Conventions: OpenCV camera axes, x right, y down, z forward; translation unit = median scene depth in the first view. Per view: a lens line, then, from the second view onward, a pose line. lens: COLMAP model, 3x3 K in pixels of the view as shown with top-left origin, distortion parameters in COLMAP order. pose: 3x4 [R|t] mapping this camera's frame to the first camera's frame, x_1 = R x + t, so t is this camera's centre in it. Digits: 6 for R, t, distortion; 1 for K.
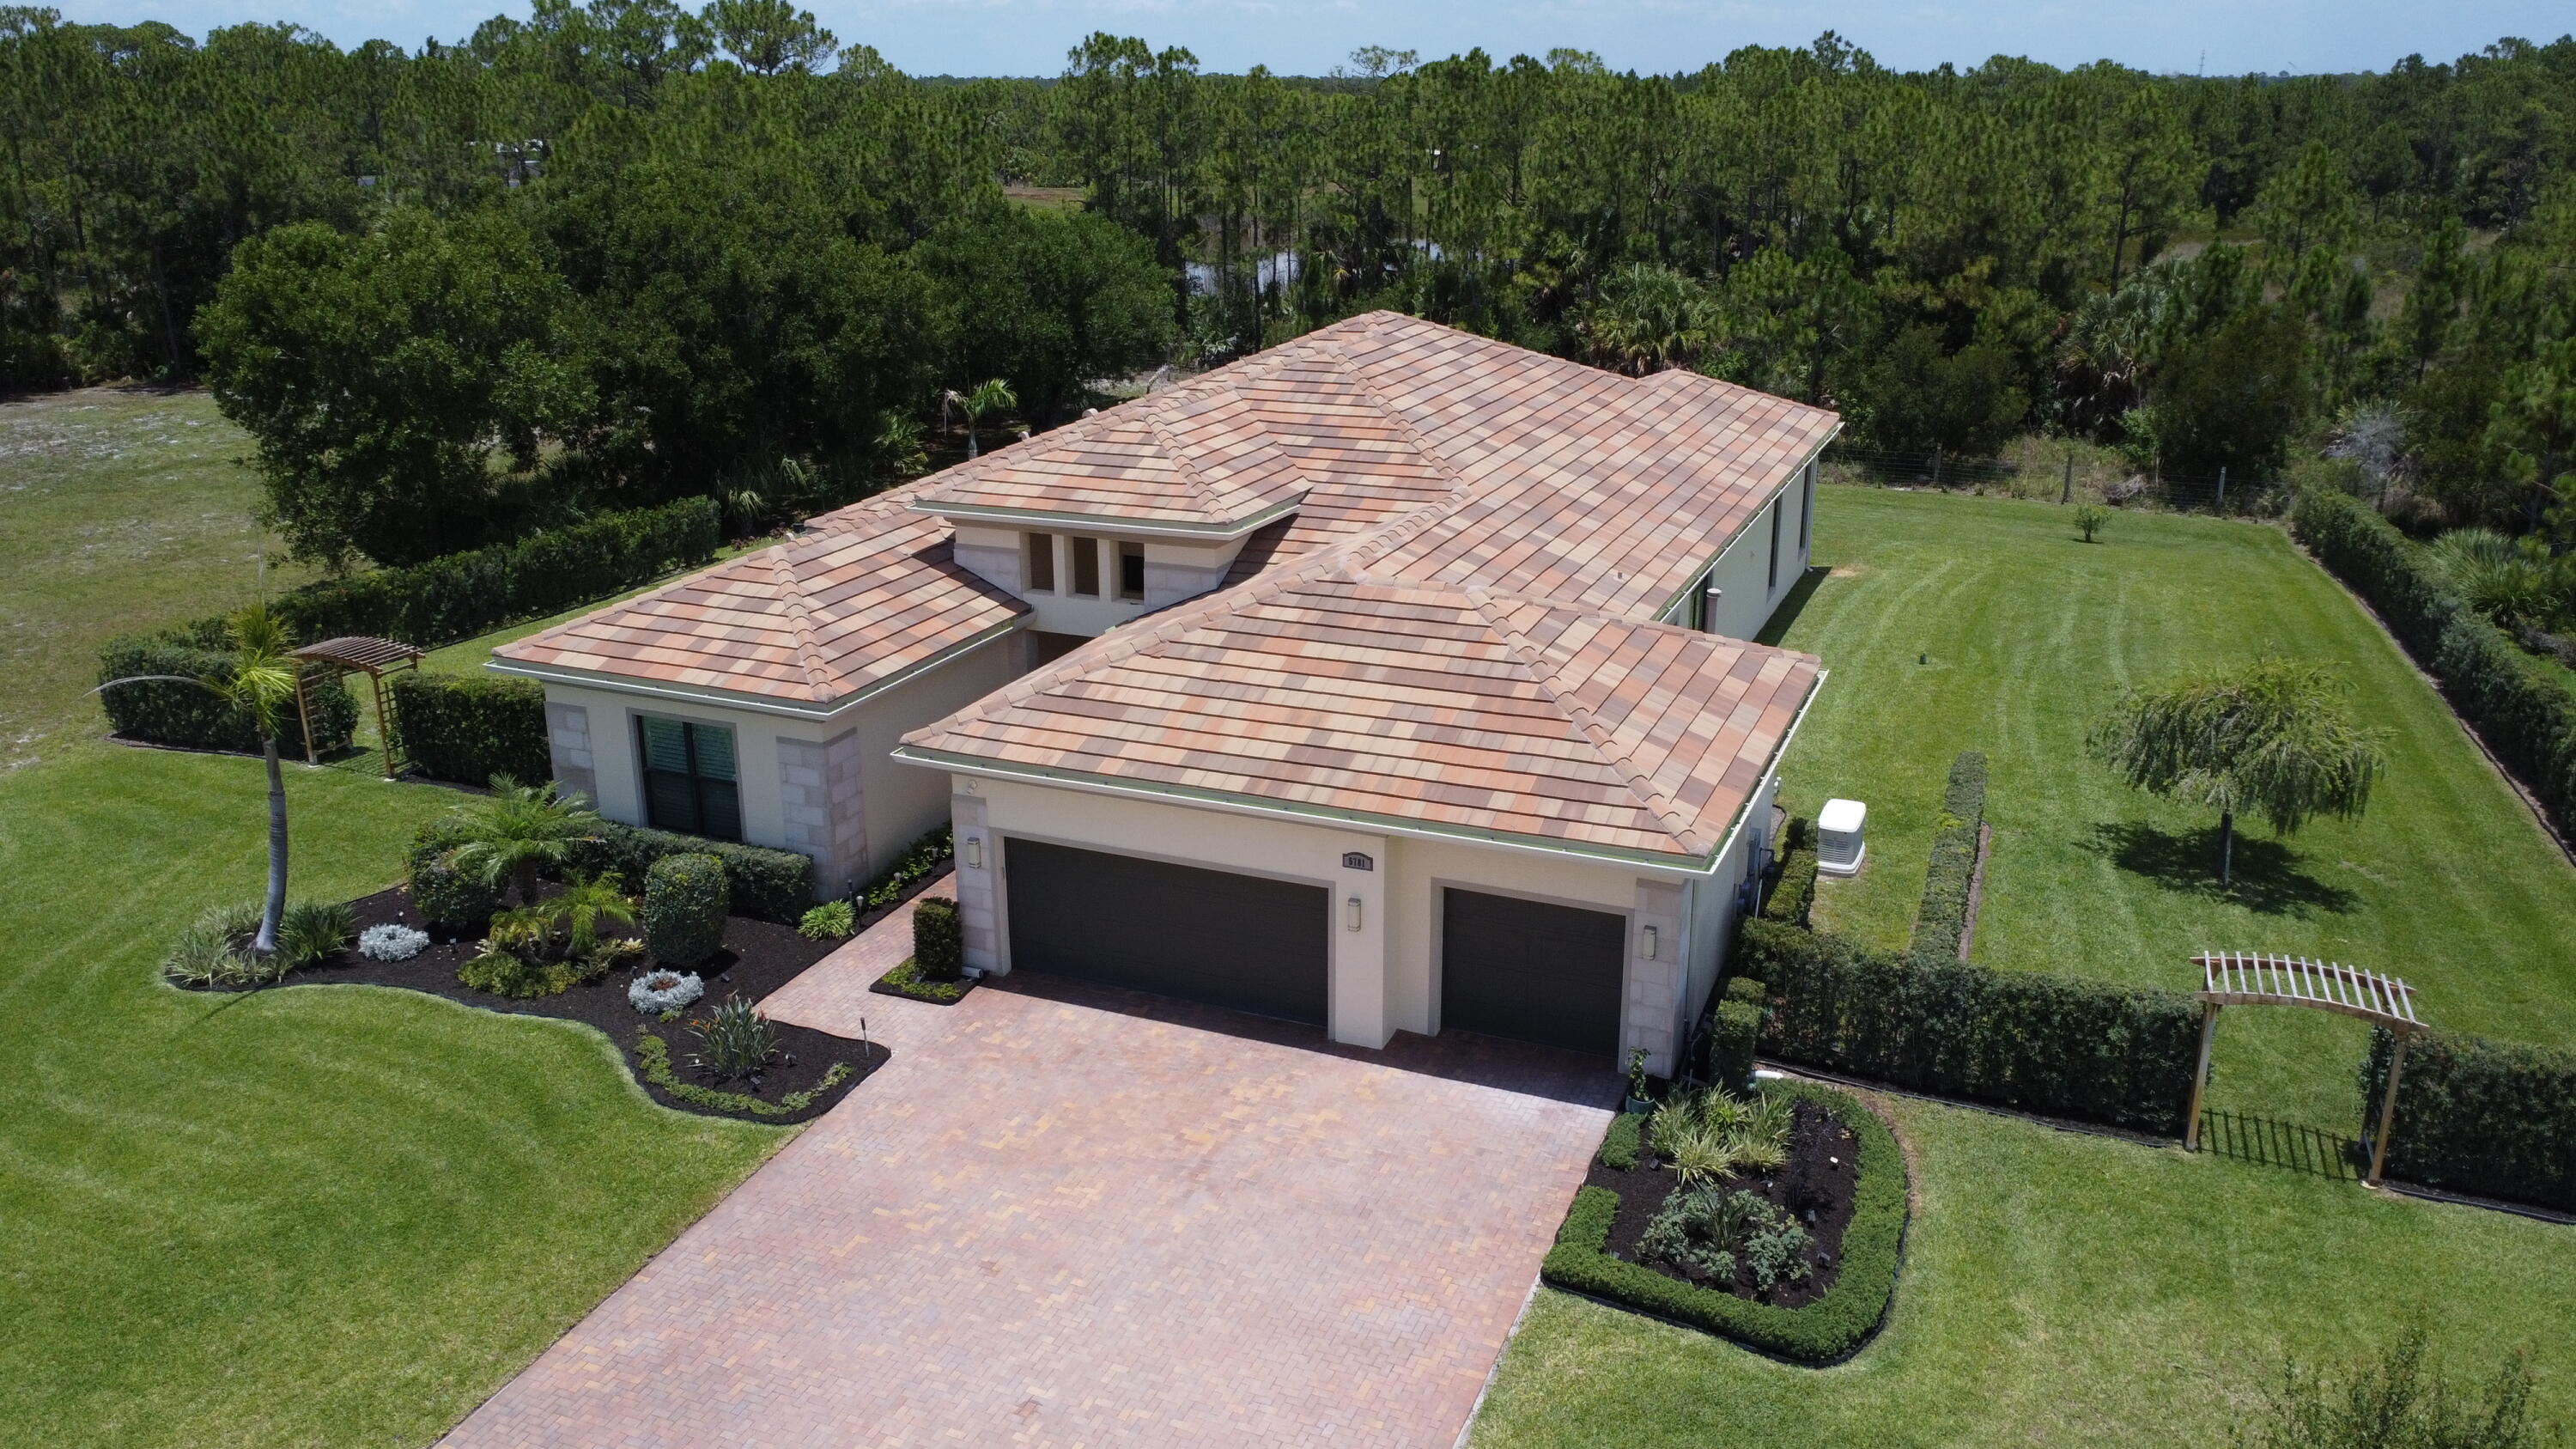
lens RADIAL K [[1925.1, 0, 1305.1], [0, 1925.1, 718.0], [0, 0, 1]] dist [0.007801, -0.005114]
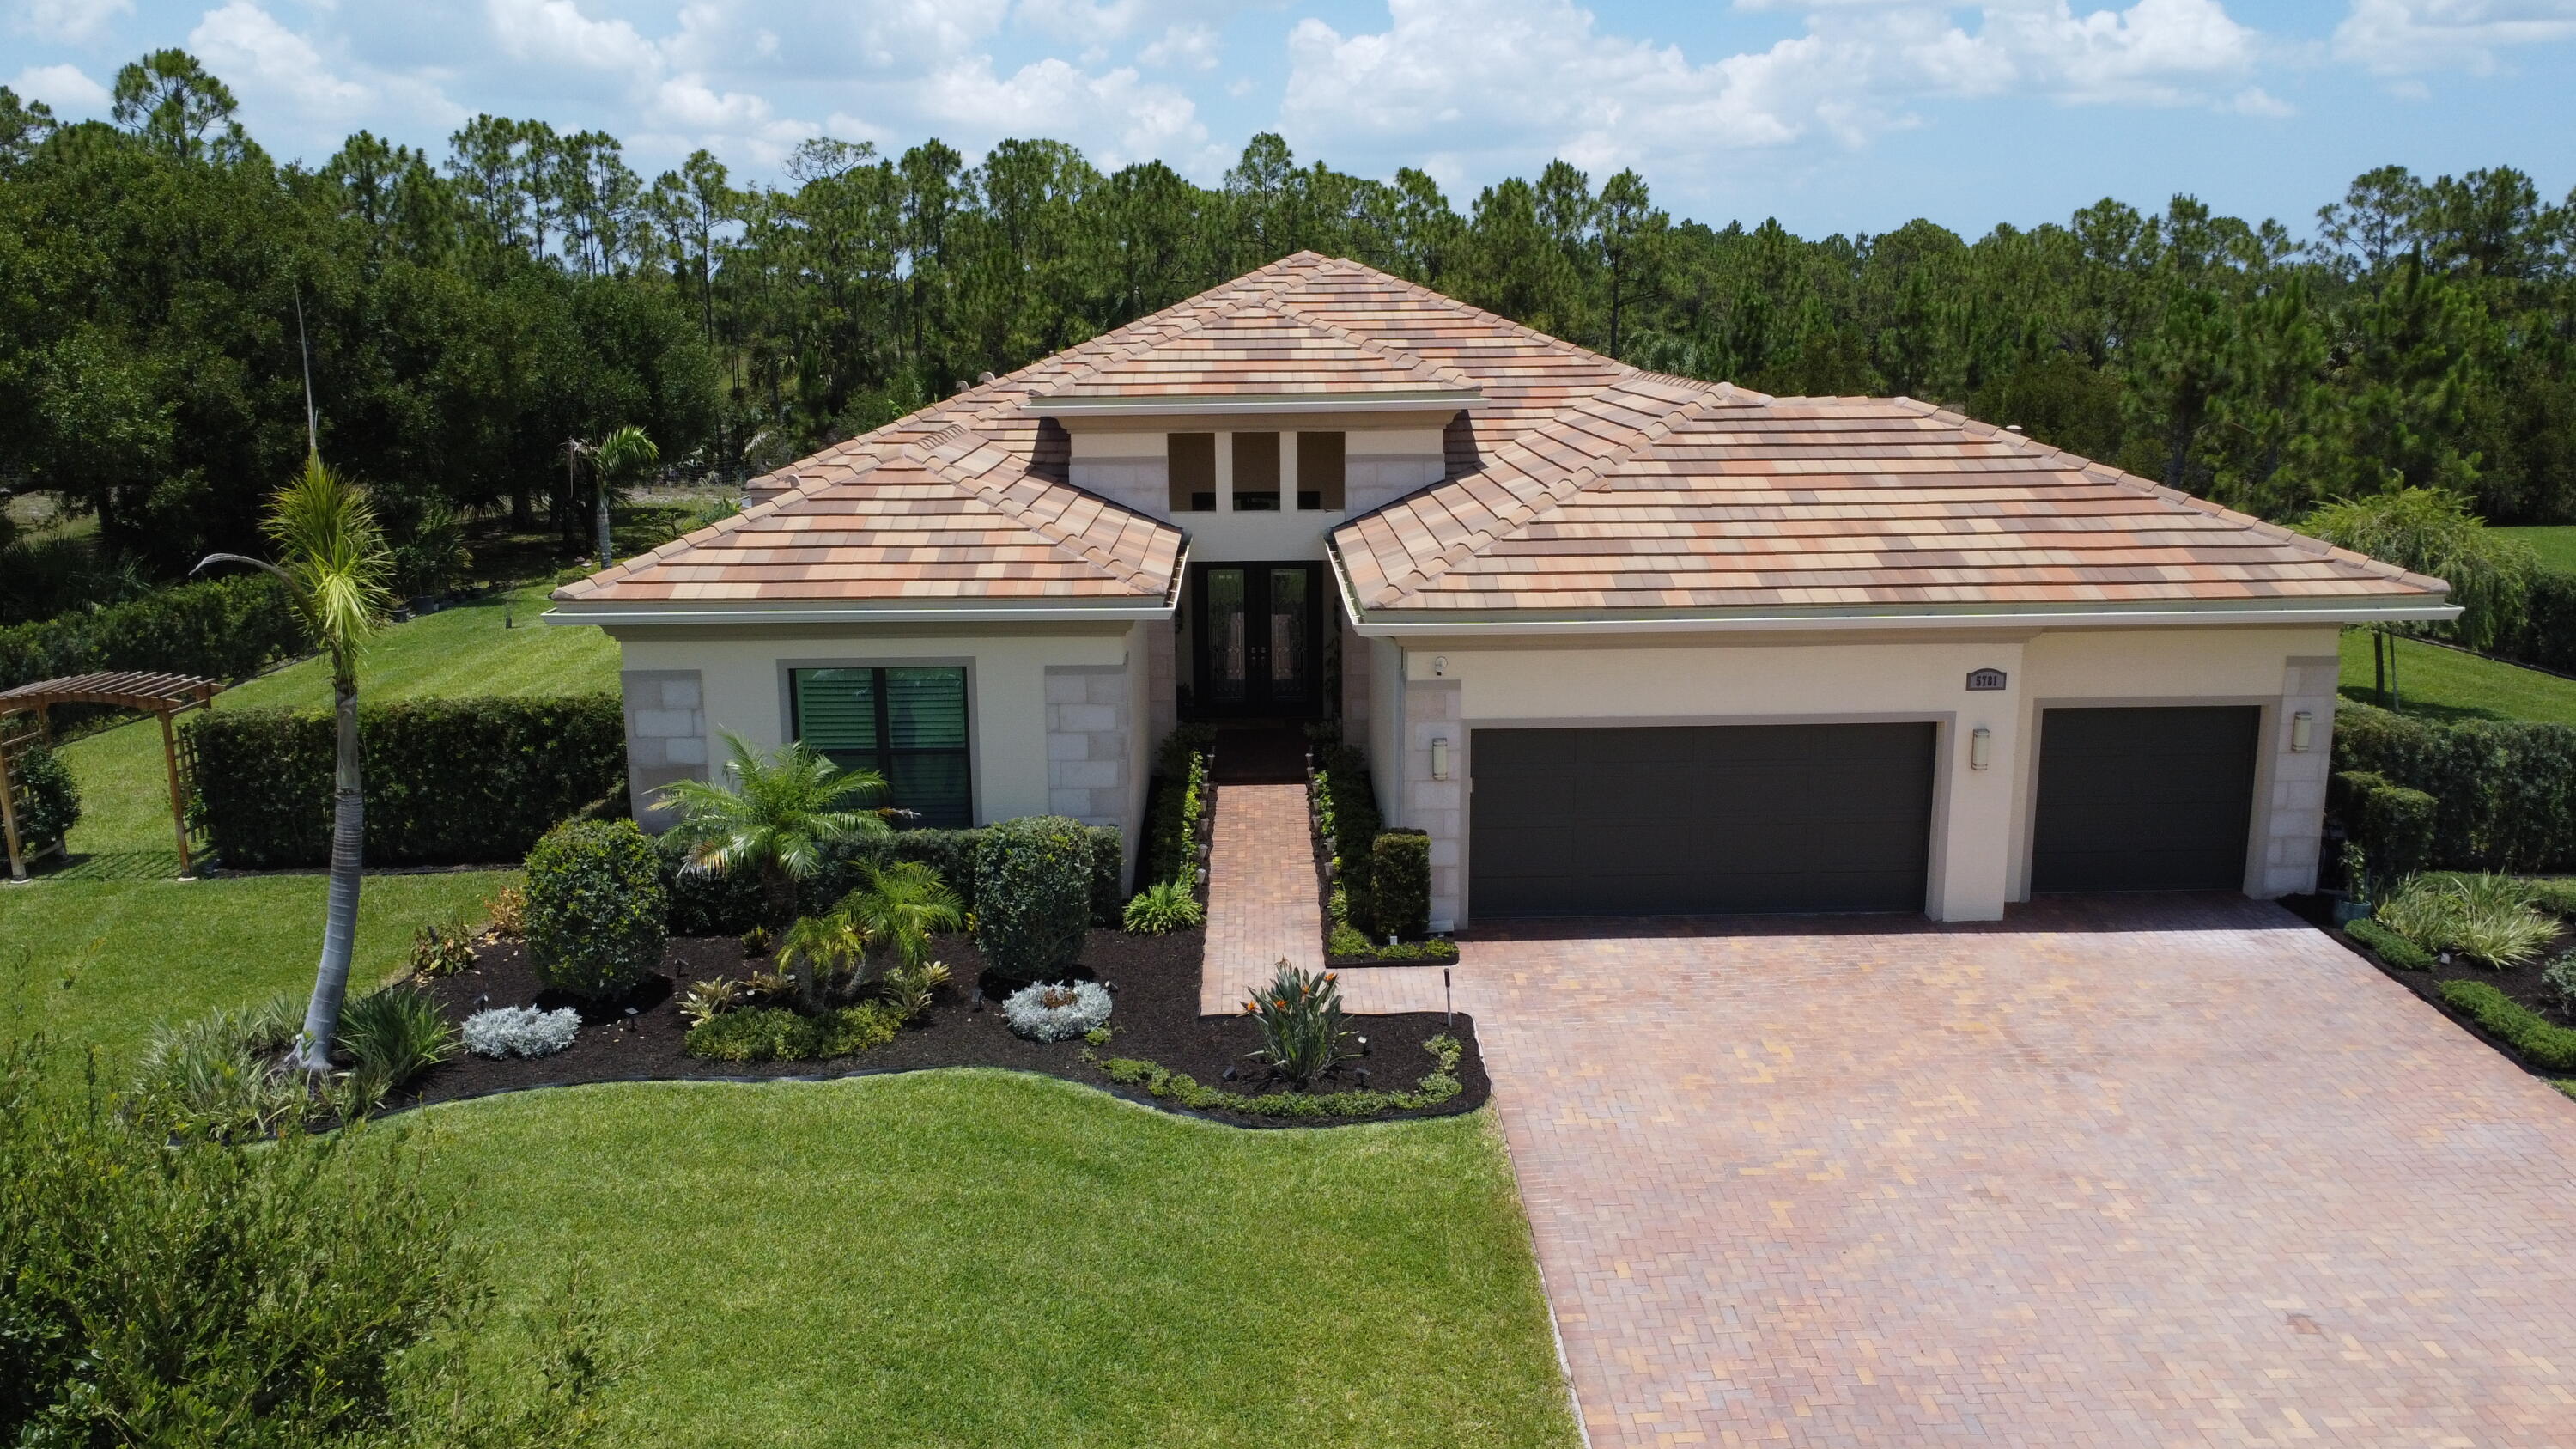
lens RADIAL K [[1925.1, 0, 1305.1], [0, 1925.1, 718.0], [0, 0, 1]] dist [0.007801, -0.005114]
pose [[0.909310, -0.090533, 0.406150, -0.541012], [0.134264, 0.987675, -0.080439, 0.111685], [-0.393862, 0.127675, 0.910259, 0.357161]]
